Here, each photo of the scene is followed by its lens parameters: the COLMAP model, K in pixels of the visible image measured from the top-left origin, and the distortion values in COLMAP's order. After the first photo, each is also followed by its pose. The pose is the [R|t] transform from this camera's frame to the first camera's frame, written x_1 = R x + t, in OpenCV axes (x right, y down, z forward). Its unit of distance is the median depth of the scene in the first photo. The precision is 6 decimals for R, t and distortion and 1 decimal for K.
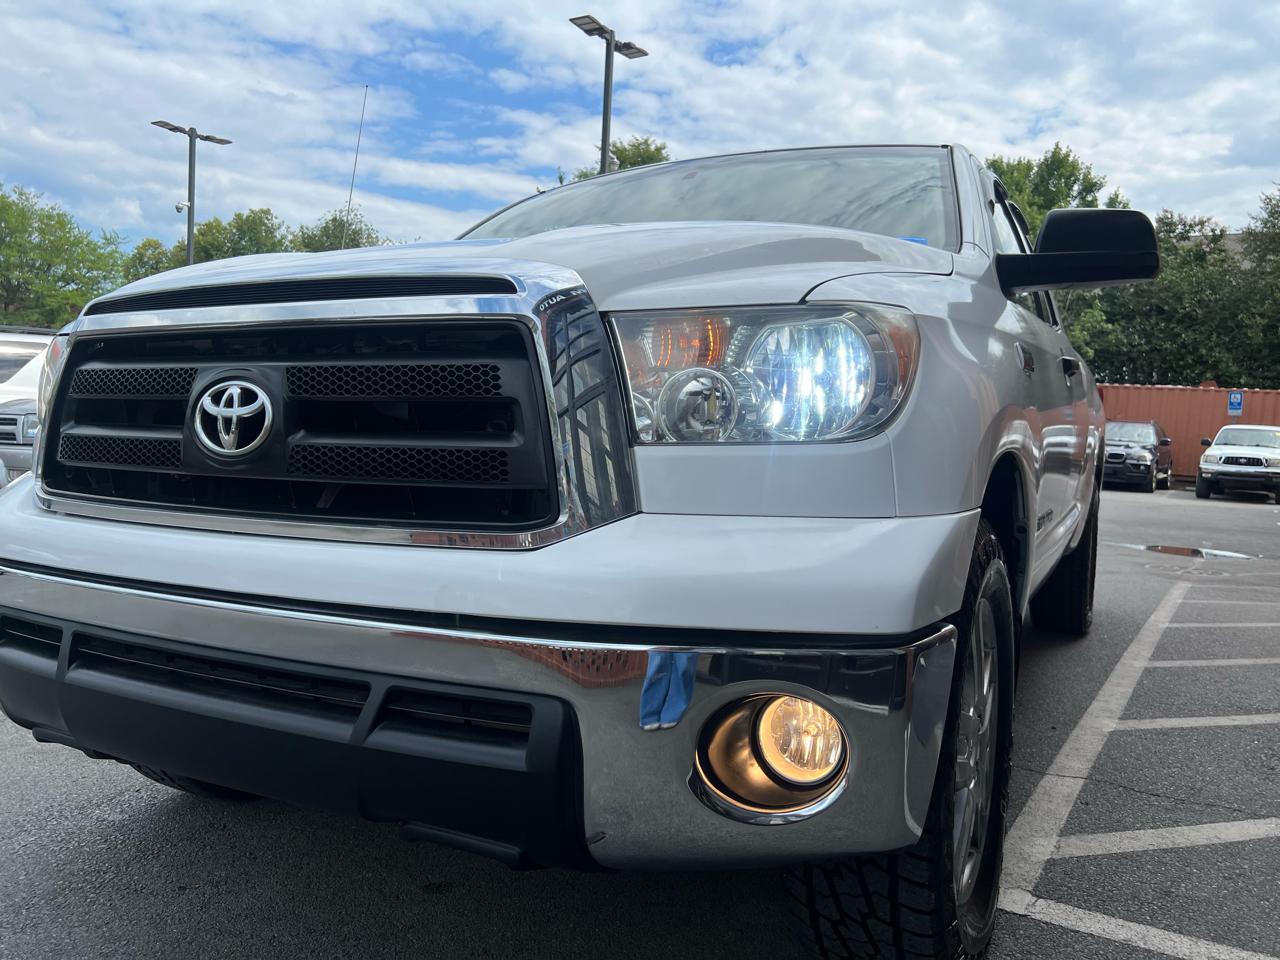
lens RADIAL K [[970.9, 0, 638.0], [0, 970.9, 477.9], [0, 0, 1]] dist [0.046227, -0.047557]
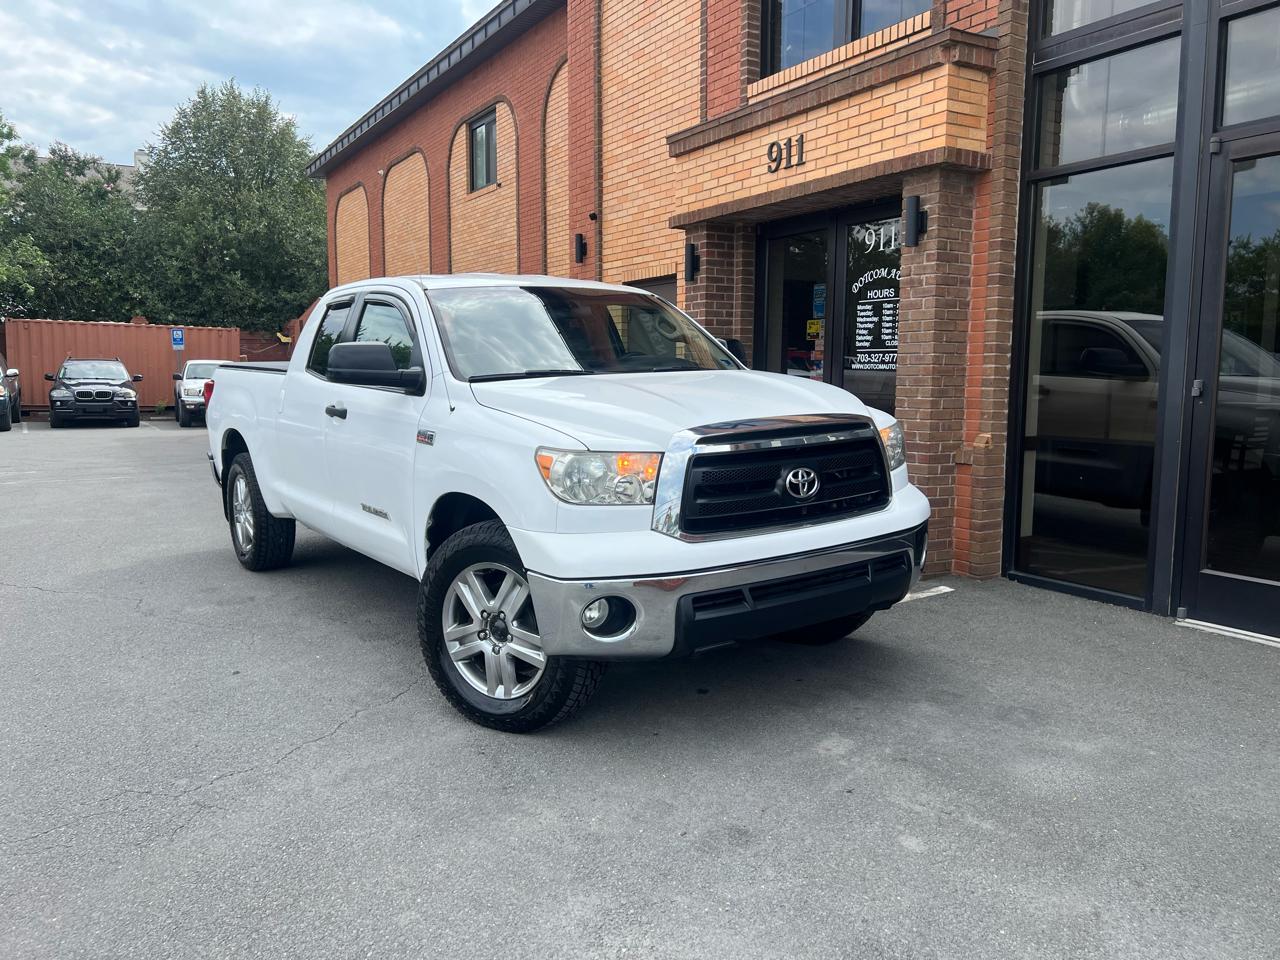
lens RADIAL K [[970.9, 0, 642.1], [0, 970.9, 479.5], [0, 0, 1]] dist [0.046052, -0.048094]
pose [[0.446839, -0.145903, 0.882637, -0.147574], [0.069097, 0.989293, 0.128553, -0.021187], [-0.891942, 0.003545, 0.452136, 0.014703]]
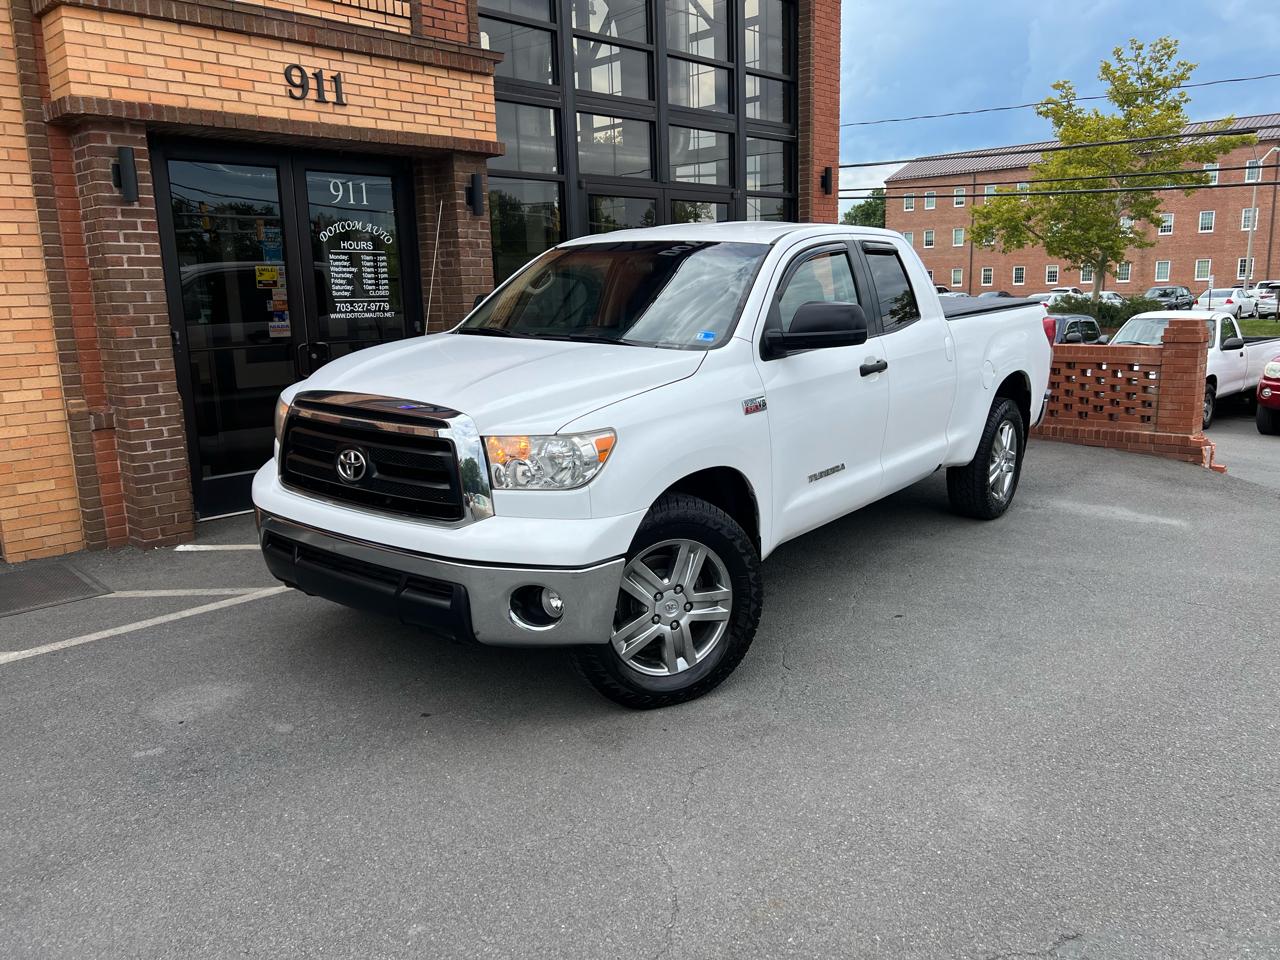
lens RADIAL K [[970.3, 0, 652.9], [0, 970.3, 470.7], [0, 0, 1]] dist [0.047965, -0.053606]
pose [[-0.979298, -0.064392, 0.191907, -0.027486], [-0.014640, 0.968102, 0.250127, -0.039759], [-0.201892, 0.242139, -0.949004, 0.314382]]
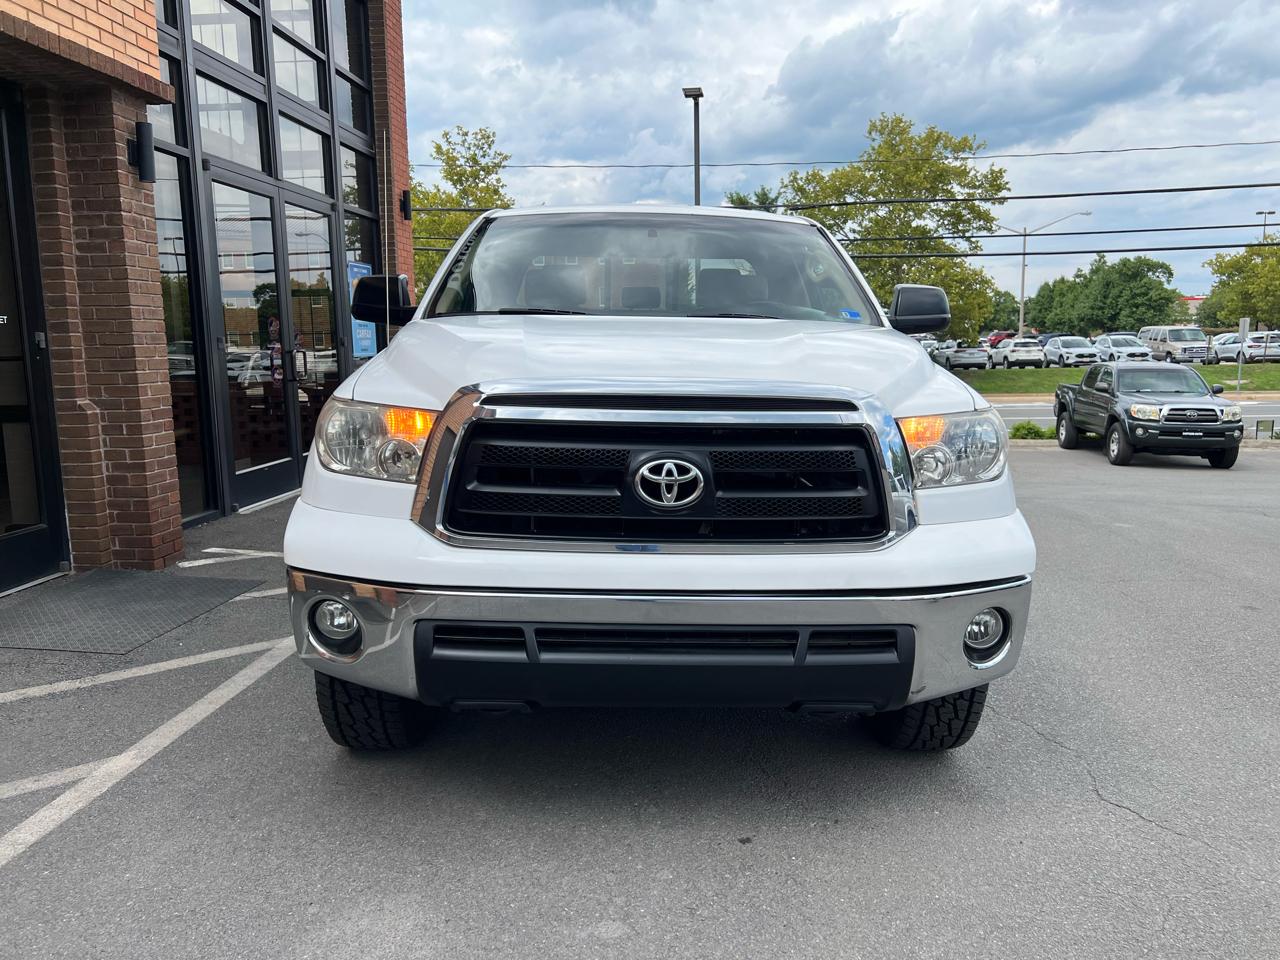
lens RADIAL K [[970.7, 0, 652.4], [0, 970.7, 477.5], [0, 0, 1]] dist [0.044824, -0.049713]
pose [[-0.884356, 0.022320, -0.466279, 0.076542], [-0.062261, 0.984293, 0.165202, -0.021637], [0.462642, 0.175129, -0.869075, 0.271606]]
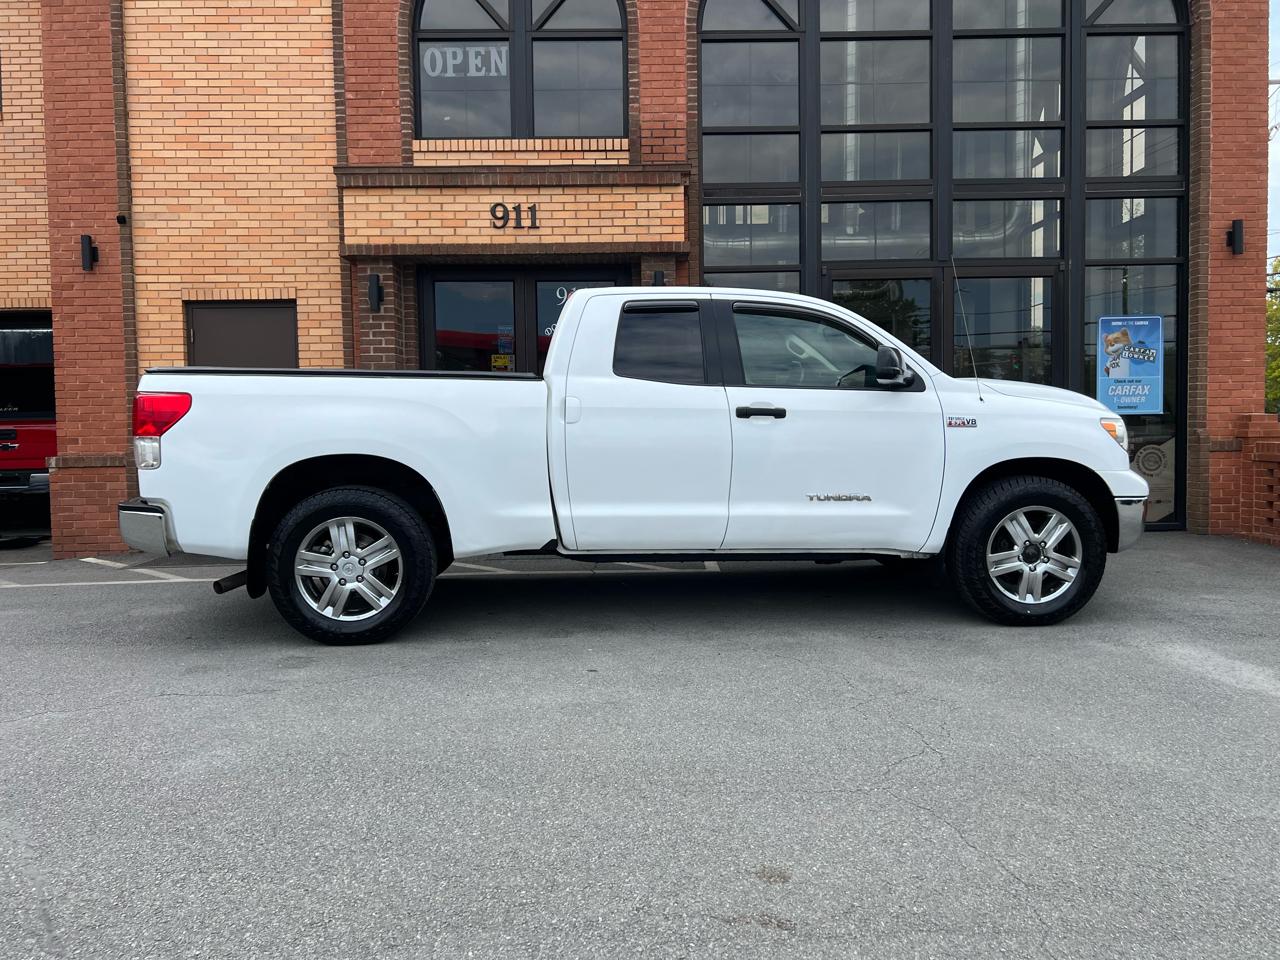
lens RADIAL K [[970.9, 0, 638.0], [0, 970.9, 477.9], [0, 0, 1]] dist [0.046227, -0.047557]
pose [[-0.538895, -0.087788, 0.837786, -0.176874], [0.031350, 0.991776, 0.124089, -0.024954], [-0.841789, 0.093135, -0.531711, 0.226645]]
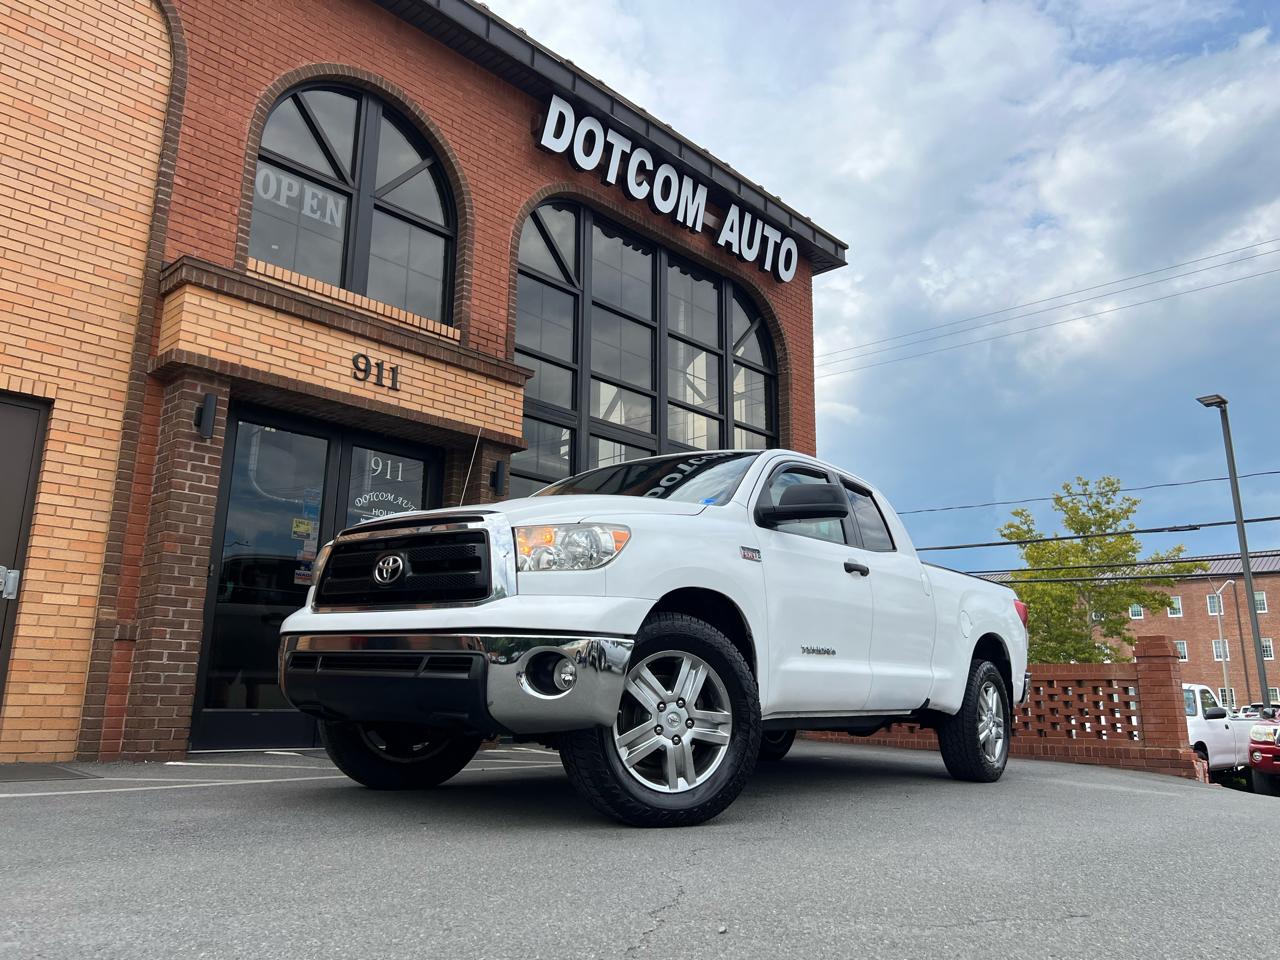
lens RADIAL K [[967.9, 0, 650.5], [0, 967.9, 470.7], [0, 0, 1]] dist [0.056974, -0.063875]
pose [[-0.980143, -0.016591, 0.197598, -0.029170], [-0.051472, 0.983624, -0.172729, 0.000816], [-0.191497, -0.179470, -0.964945, 0.332670]]
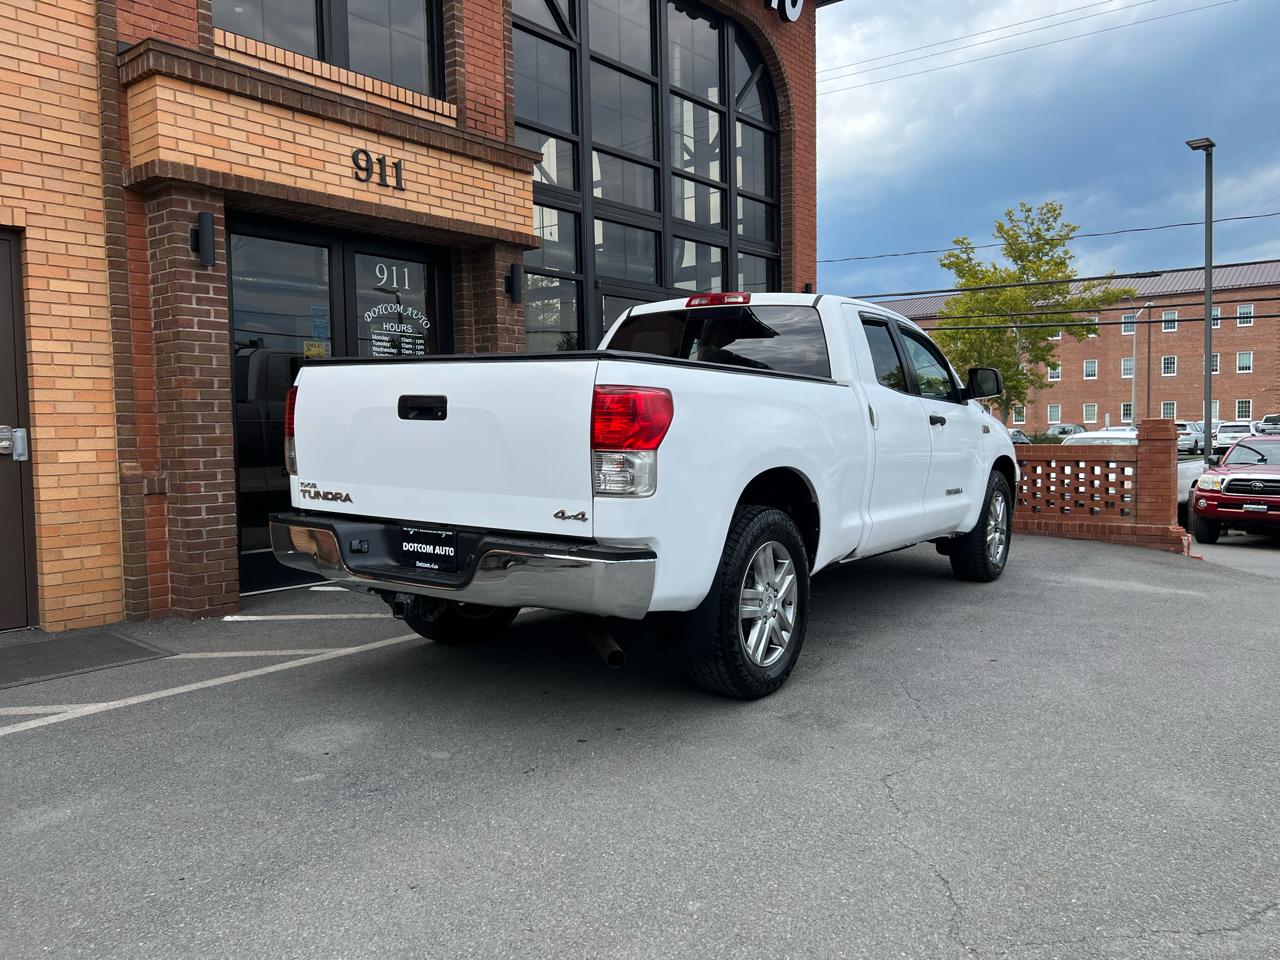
lens RADIAL K [[970.7, 0, 652.4], [0, 970.7, 477.5], [0, 0, 1]] dist [0.044824, -0.049713]
pose [[-0.993283, -0.041916, 0.107855, 0.004649], [-0.029589, 0.993103, 0.113451, -0.023499], [-0.111866, 0.109497, -0.987672, 0.325778]]
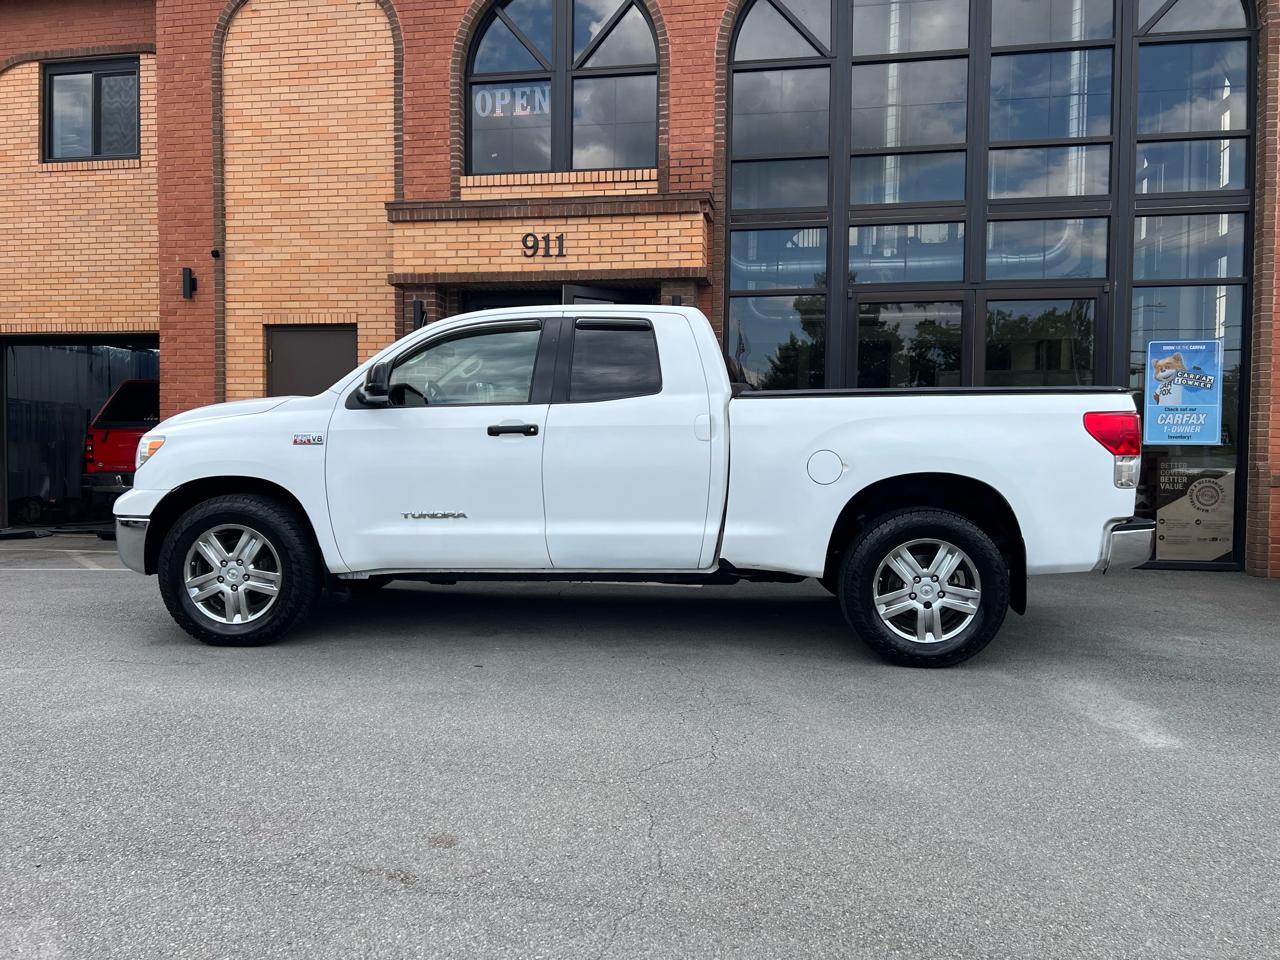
lens RADIAL K [[966.5, 0, 628.3], [0, 966.5, 487.3], [0, 0, 1]] dist [0.056491, -0.063647]
pose [[-0.367794, -0.092304, 0.925315, -0.209113], [0.021168, 0.993972, 0.107567, -0.023649], [-0.929666, 0.059150, -0.363624, 0.186627]]
